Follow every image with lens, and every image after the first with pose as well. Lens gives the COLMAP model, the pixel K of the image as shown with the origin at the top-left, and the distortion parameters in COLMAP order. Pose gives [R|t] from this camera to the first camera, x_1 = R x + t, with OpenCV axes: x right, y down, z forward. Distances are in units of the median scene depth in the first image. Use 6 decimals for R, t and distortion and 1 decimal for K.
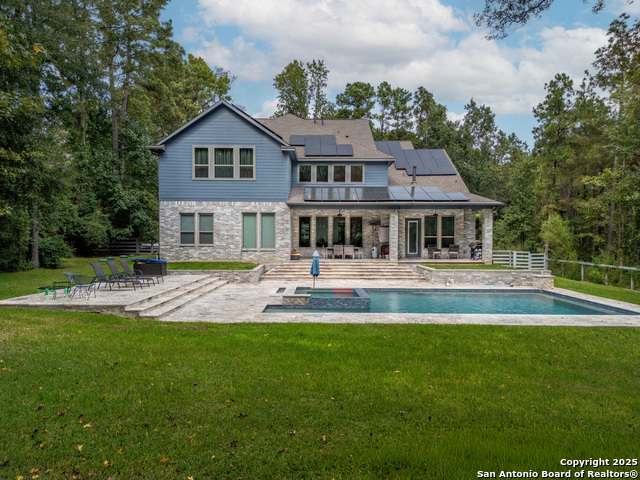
lens RADIAL K [[452.7, 0, 320.7], [0, 452.7, 241.5], [0, 0, 1]] dist [0.032389, -0.013001]
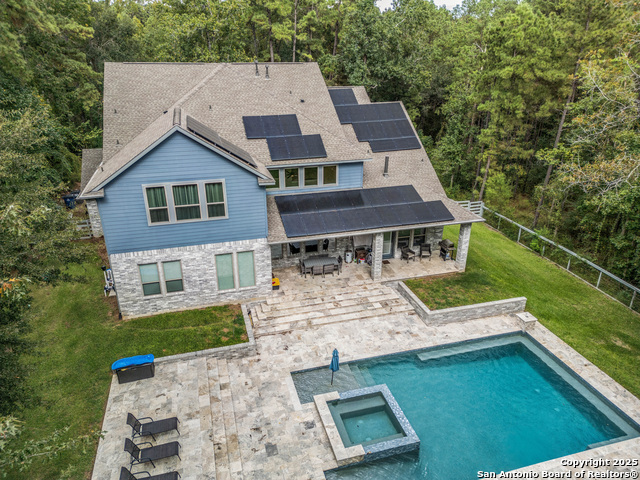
lens RADIAL K [[452.7, 0, 323.1], [0, 452.7, 237.4], [0, 0, 1]] dist [0.032389, -0.013001]
pose [[0.962460, -0.106355, 0.249719, -0.187903], [0.001278, 0.921798, 0.387667, -0.427678], [-0.271421, -0.372795, 0.887330, 0.193751]]
